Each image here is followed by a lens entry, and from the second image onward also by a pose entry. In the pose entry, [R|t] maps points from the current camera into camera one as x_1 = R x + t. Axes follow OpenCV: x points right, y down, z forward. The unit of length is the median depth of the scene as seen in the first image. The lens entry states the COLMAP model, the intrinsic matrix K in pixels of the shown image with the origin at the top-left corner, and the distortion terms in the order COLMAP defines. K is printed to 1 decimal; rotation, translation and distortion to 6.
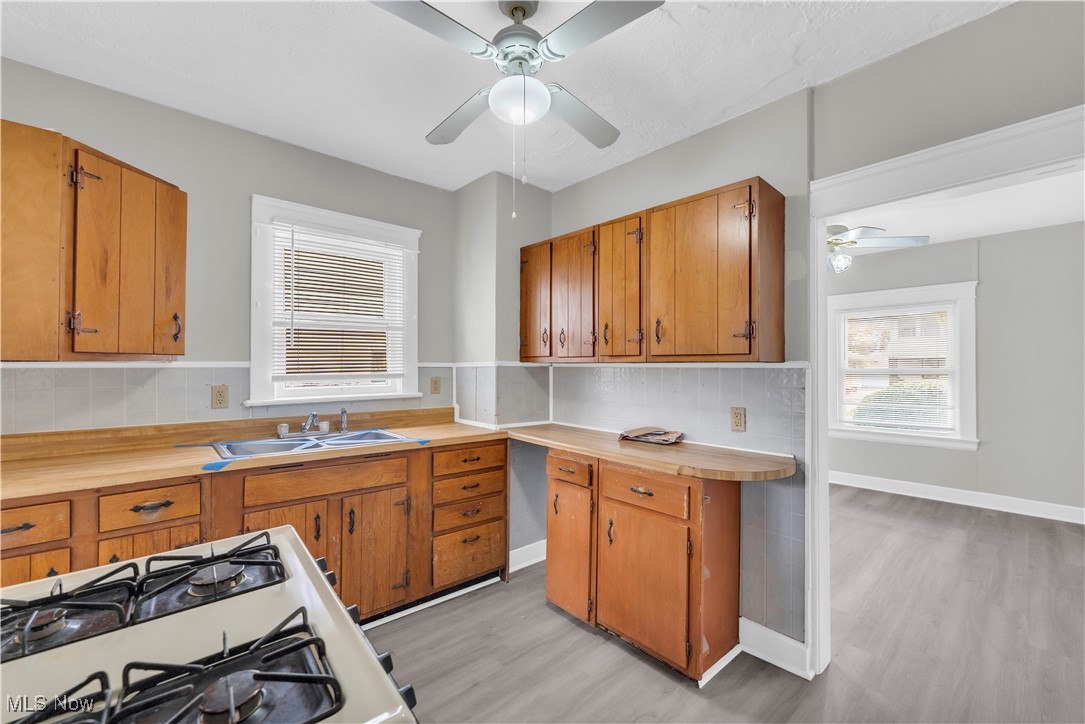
lens RADIAL K [[438.1, 0, 542.5], [0, 438.1, 362.0], [0, 0, 1]] dist [-0.000345, -0.000314]
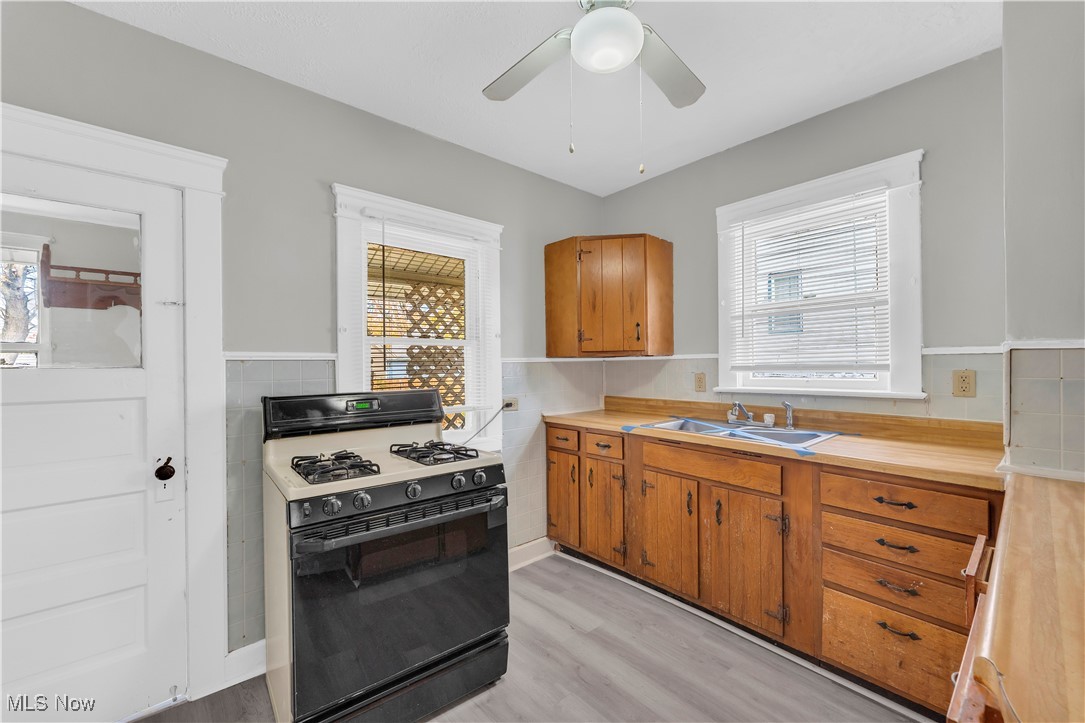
lens RADIAL K [[438.1, 0, 542.5], [0, 438.1, 361.5], [0, 0, 1]] dist [-0.000345, -0.000314]
pose [[-0.008219, -0.006238, -0.999947, 0.490750], [0.021236, 0.999754, -0.006411, 0.017590], [0.999741, -0.021288, -0.008085, 0.538320]]
